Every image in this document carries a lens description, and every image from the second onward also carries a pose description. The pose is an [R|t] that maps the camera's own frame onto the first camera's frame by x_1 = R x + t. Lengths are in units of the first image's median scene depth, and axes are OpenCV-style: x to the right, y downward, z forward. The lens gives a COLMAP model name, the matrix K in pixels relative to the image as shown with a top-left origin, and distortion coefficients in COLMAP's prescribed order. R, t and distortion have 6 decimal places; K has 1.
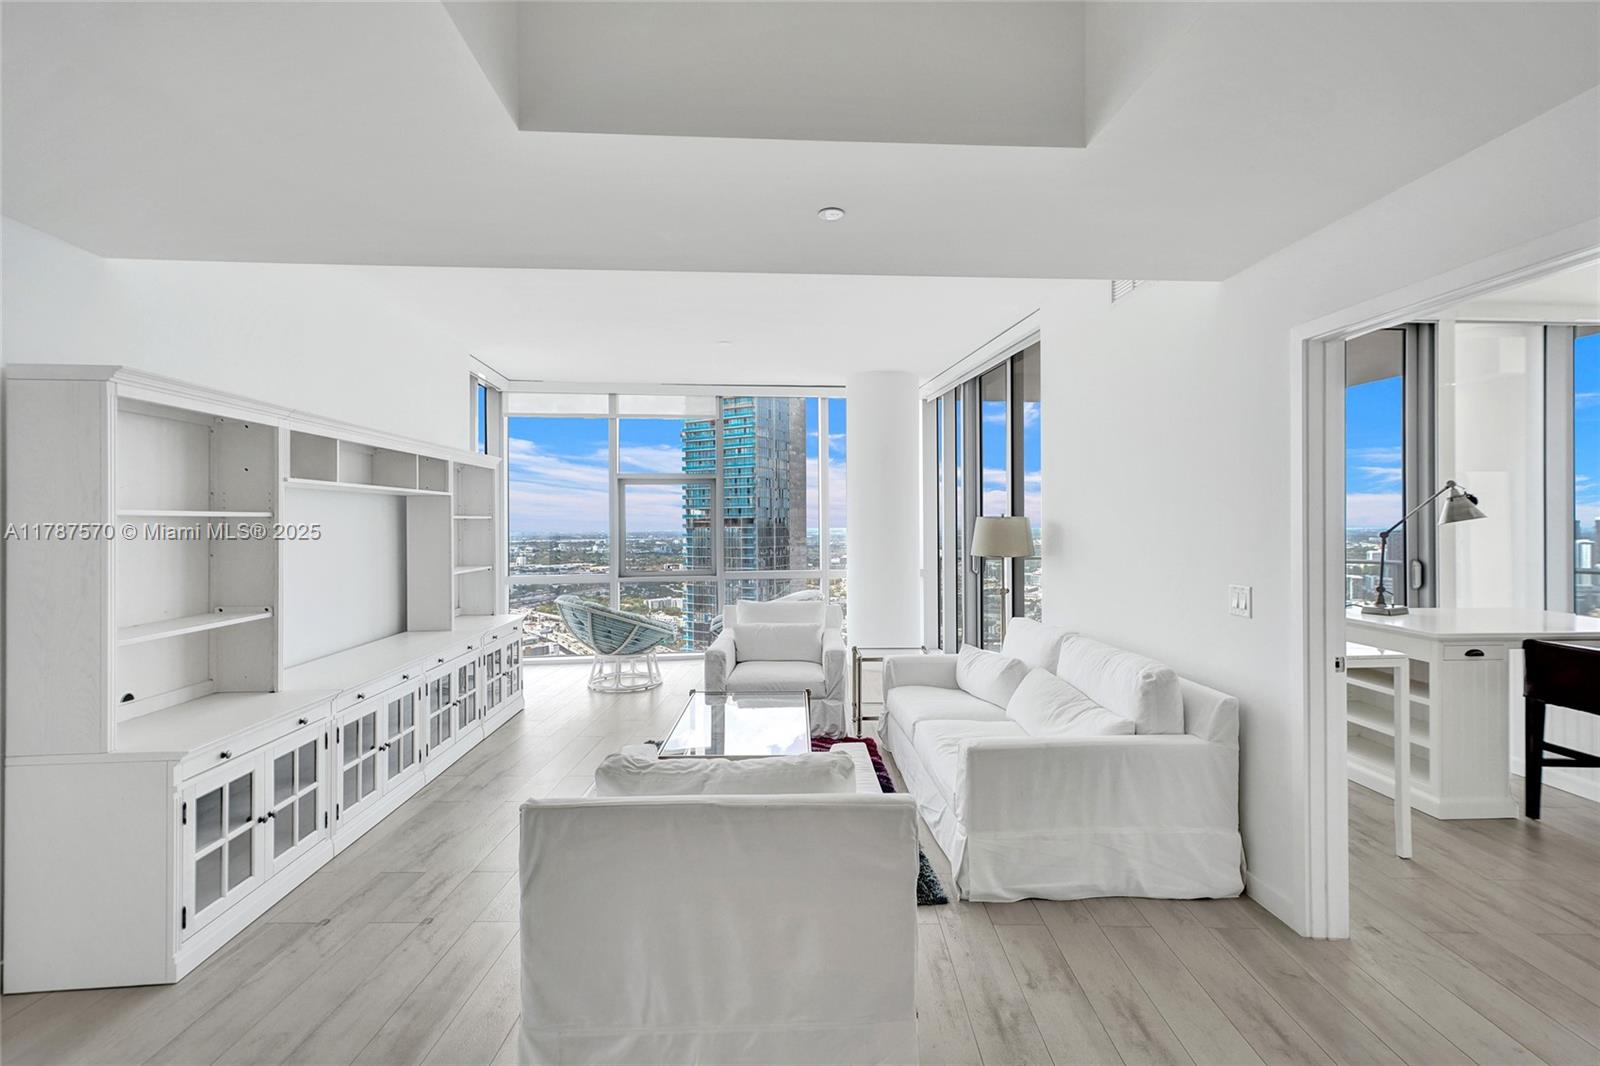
lens RADIAL K [[732.9, 0, 805.0], [0, 732.9, 525.4], [0, 0, 1]] dist [0.018290, 0.000492]
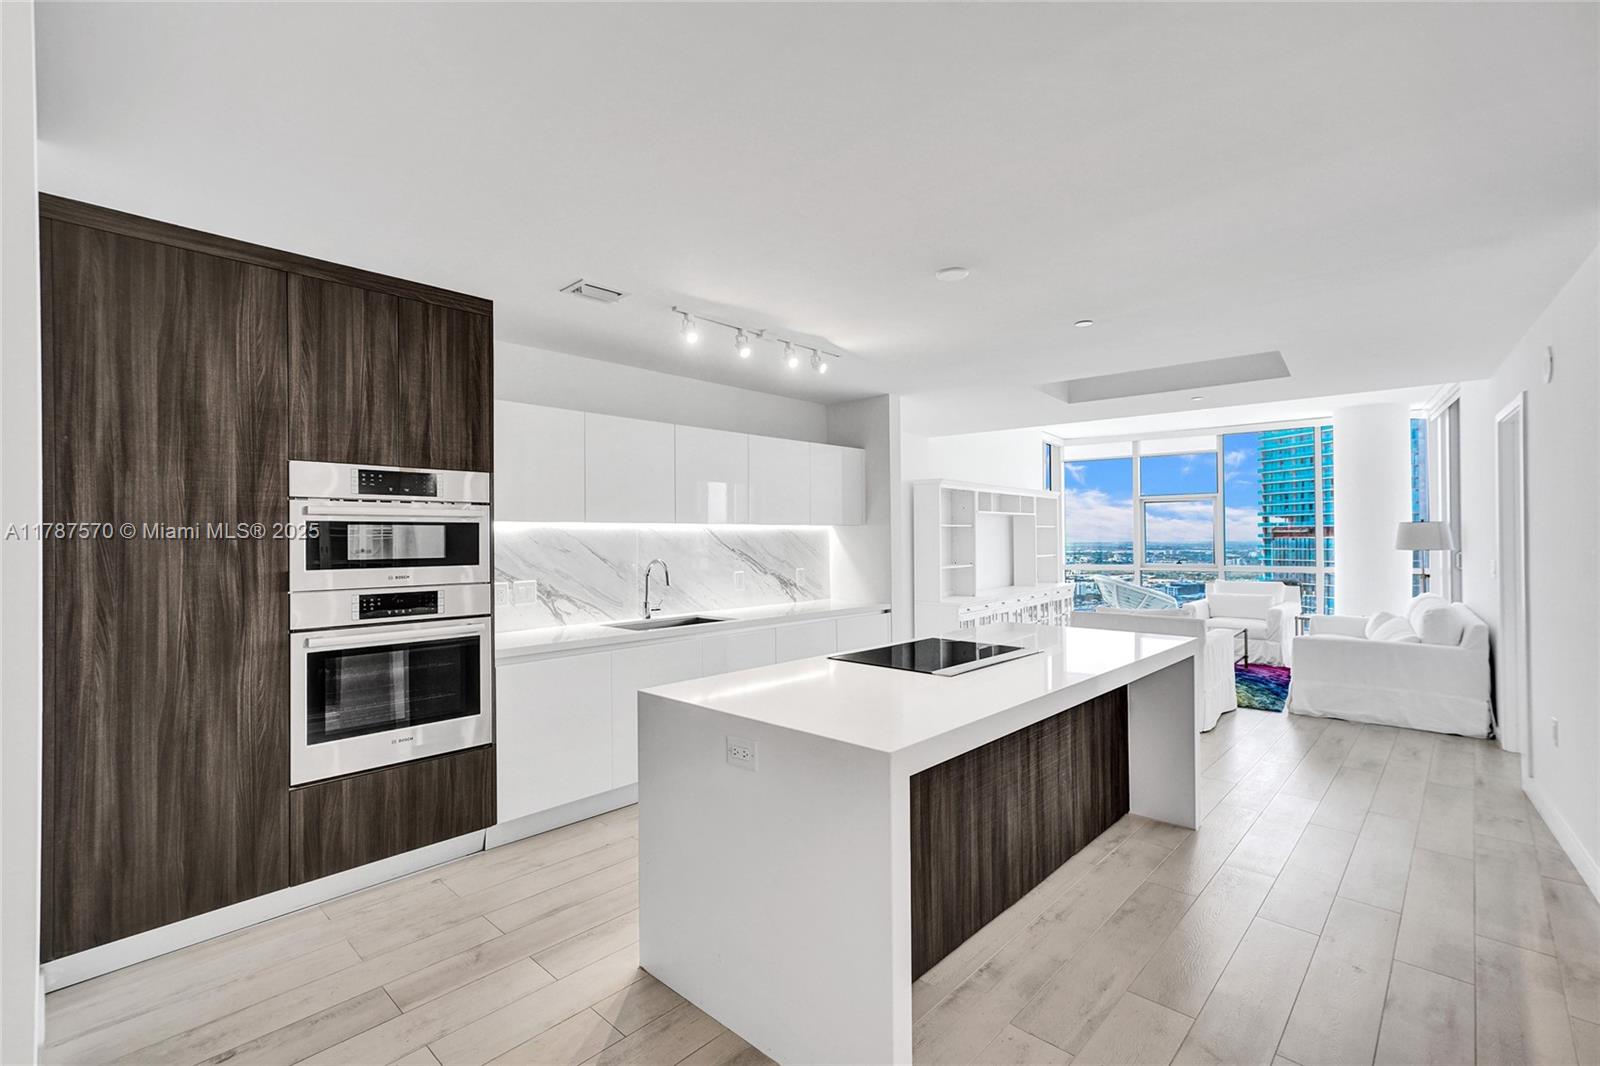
lens RADIAL K [[721.4, 0, 793.1], [0, 721.4, 538.0], [0, 0, 1]] dist [0.002547, 0.000766]
pose [[0.737173, -0.002491, -0.675700, 0.358683], [0.004052, 0.999992, 0.000733, 0.016338], [0.675692, -0.003278, 0.737177, -0.899171]]
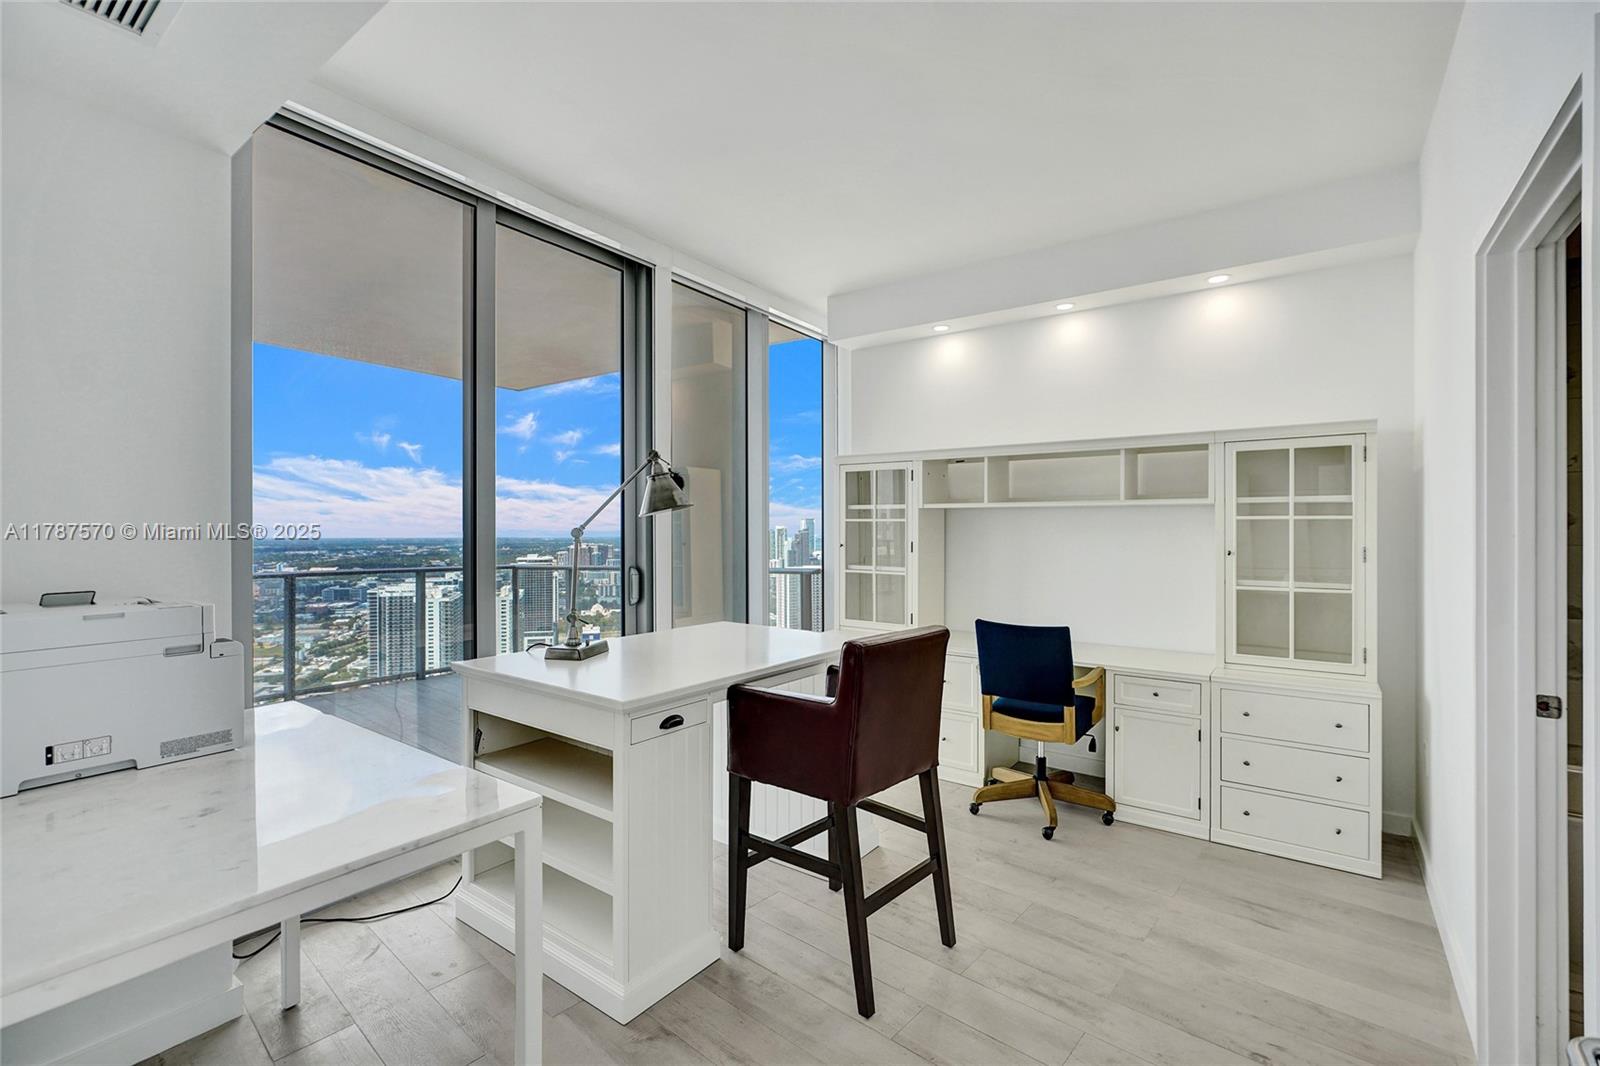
lens RADIAL K [[711.4, 0, 798.1], [0, 711.4, 530.2], [0, 0, 1]] dist [-0.000467, 0.000936]
pose [[0.654337, 0.004745, 0.756188, 0.440764], [-0.000064, 0.999981, -0.006220, 0.014627], [-0.756203, 0.004022, 0.654325, 0.452376]]
